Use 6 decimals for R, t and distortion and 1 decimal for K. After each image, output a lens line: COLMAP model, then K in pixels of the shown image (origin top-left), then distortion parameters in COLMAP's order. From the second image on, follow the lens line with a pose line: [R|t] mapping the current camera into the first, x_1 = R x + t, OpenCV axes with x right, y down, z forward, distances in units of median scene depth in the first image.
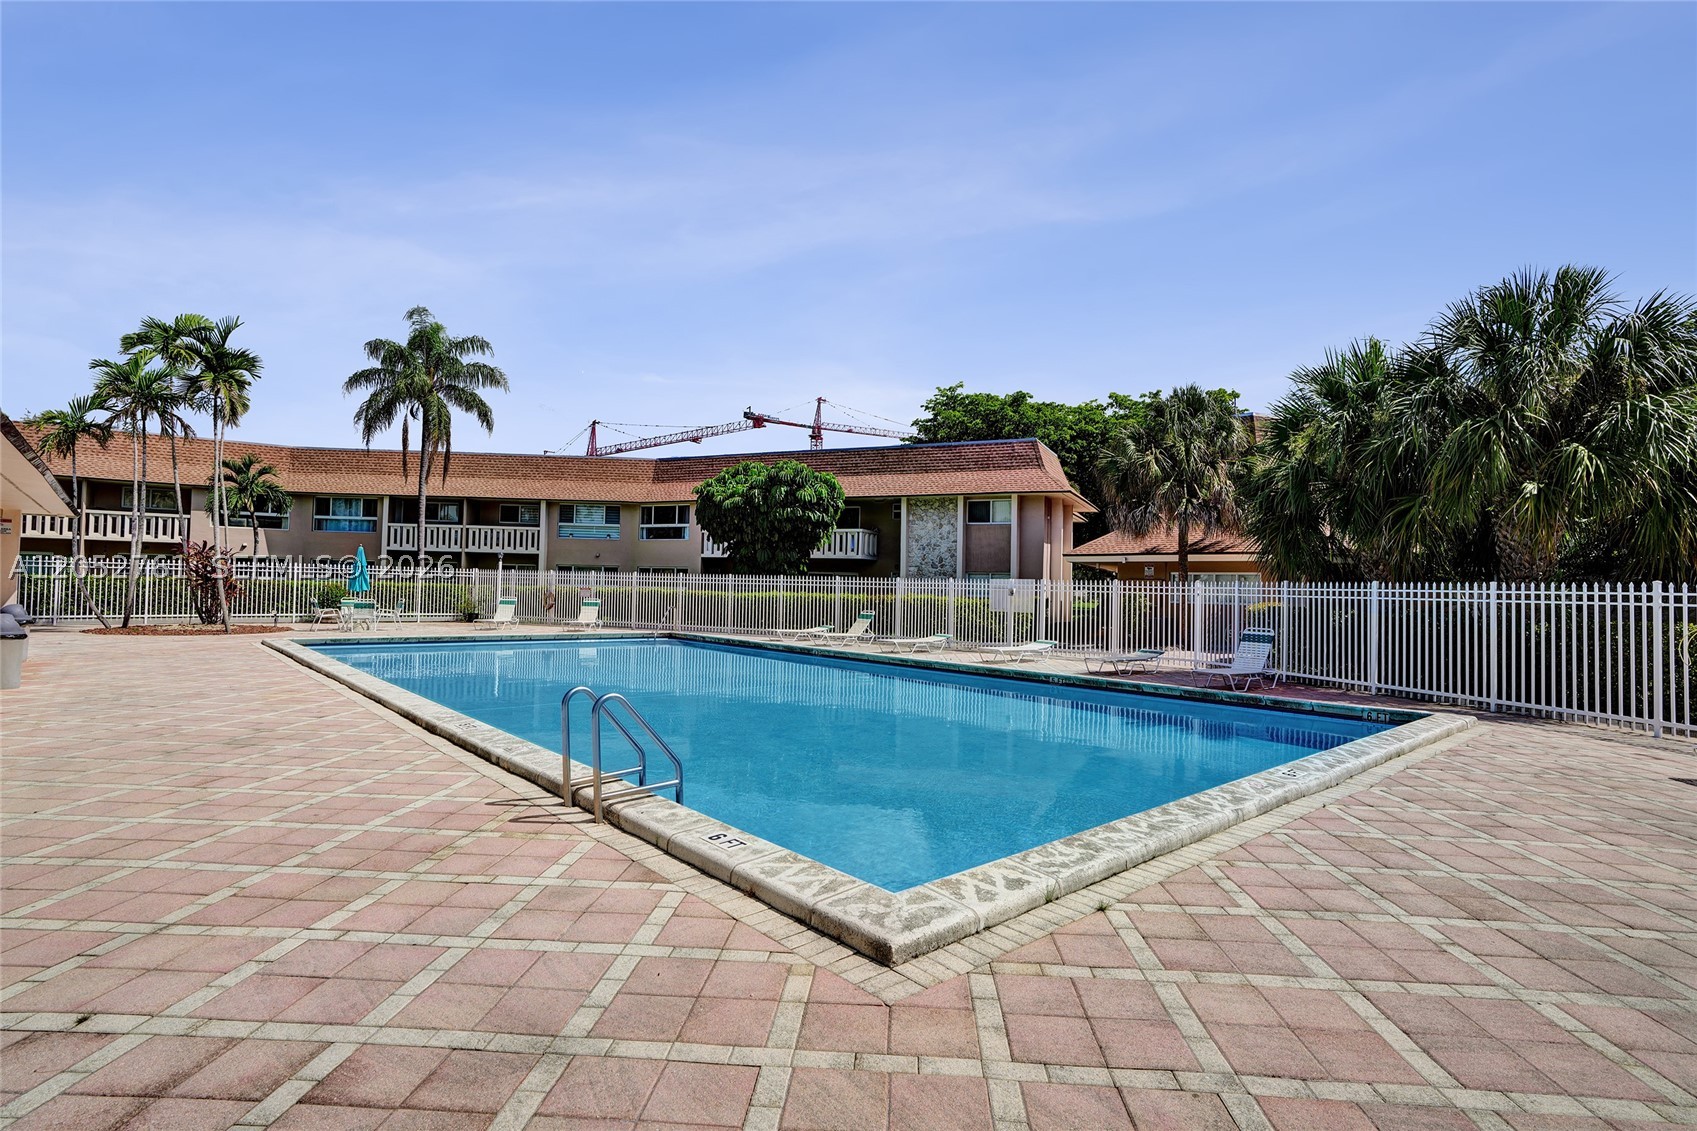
lens RADIAL K [[842.1, 0, 848.5], [0, 842.1, 565.5], [0, 0, 1]] dist [-0.001573, -0.000182]
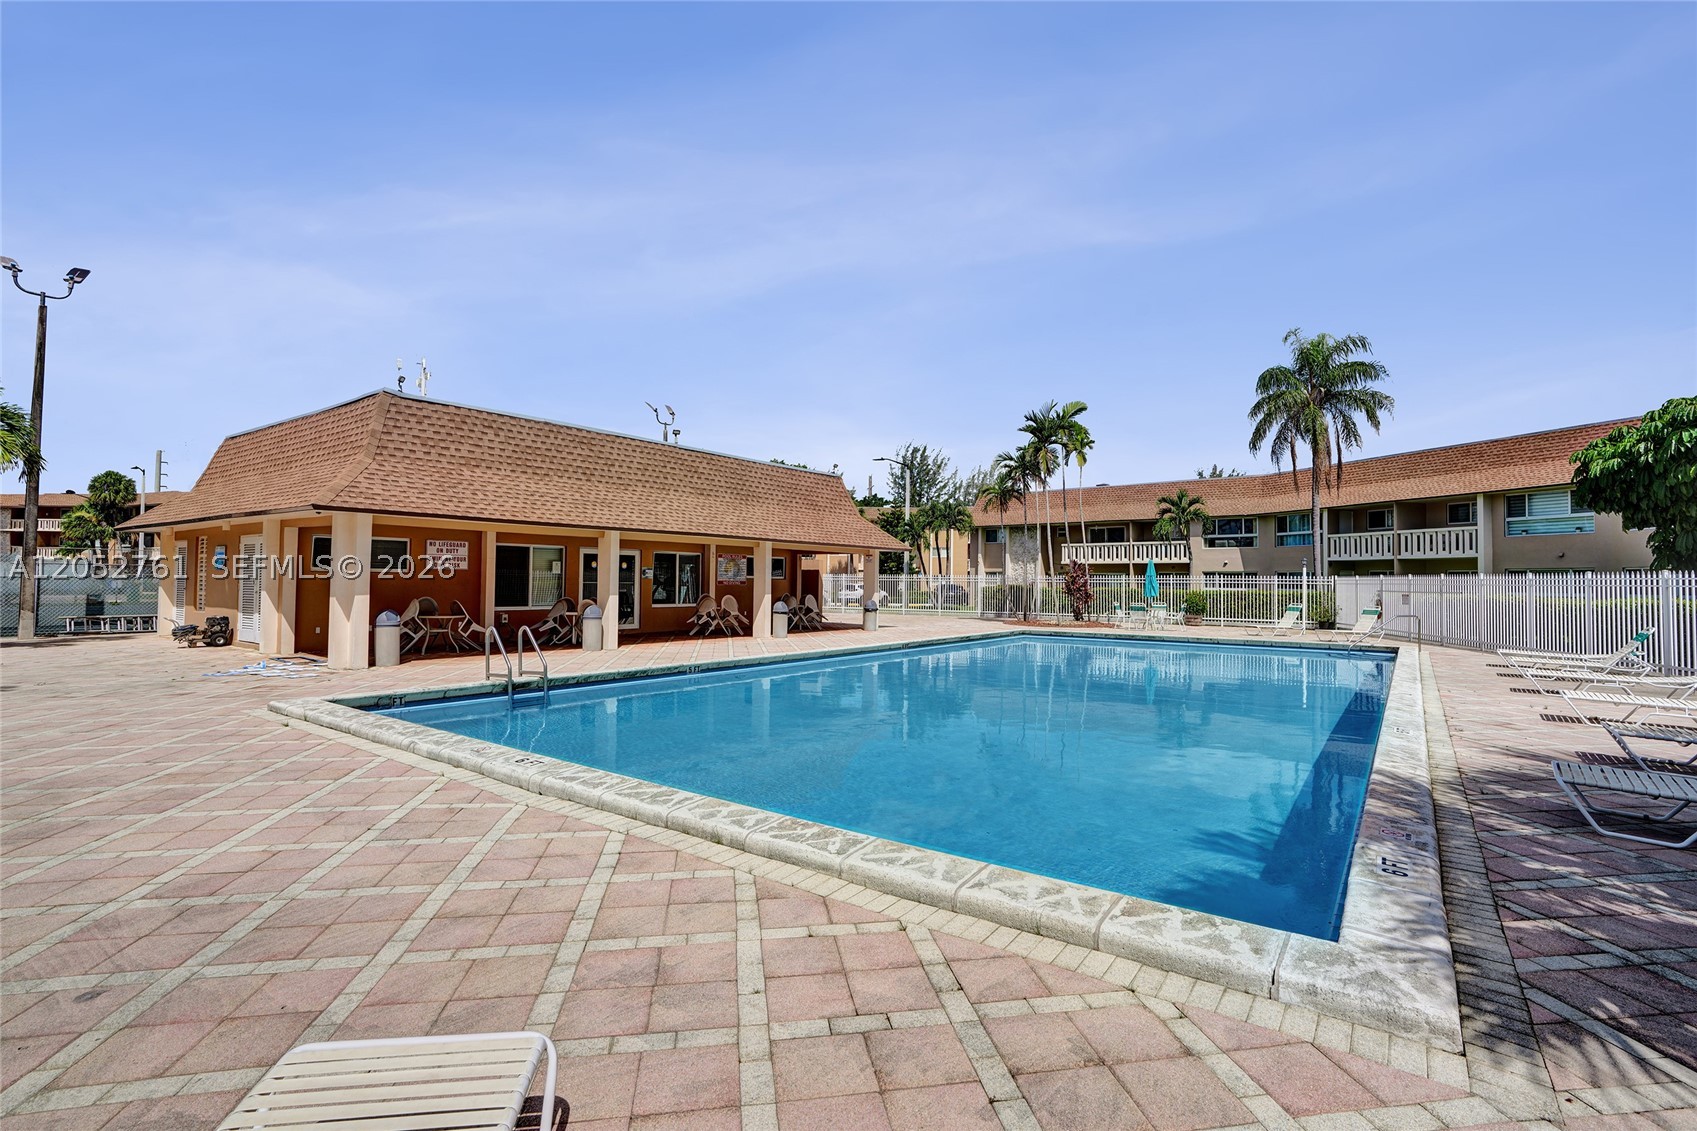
lens RADIAL K [[816.6, 0, 848.5], [0, 816.6, 565.5], [0, 0, 1]] dist [-0.013575, 0.000516]
pose [[0.255849, -0.041888, -0.965809, 0.270833], [0.022828, 0.999044, -0.037283, 0.011595], [0.966447, -0.012509, 0.256561, 0.173469]]
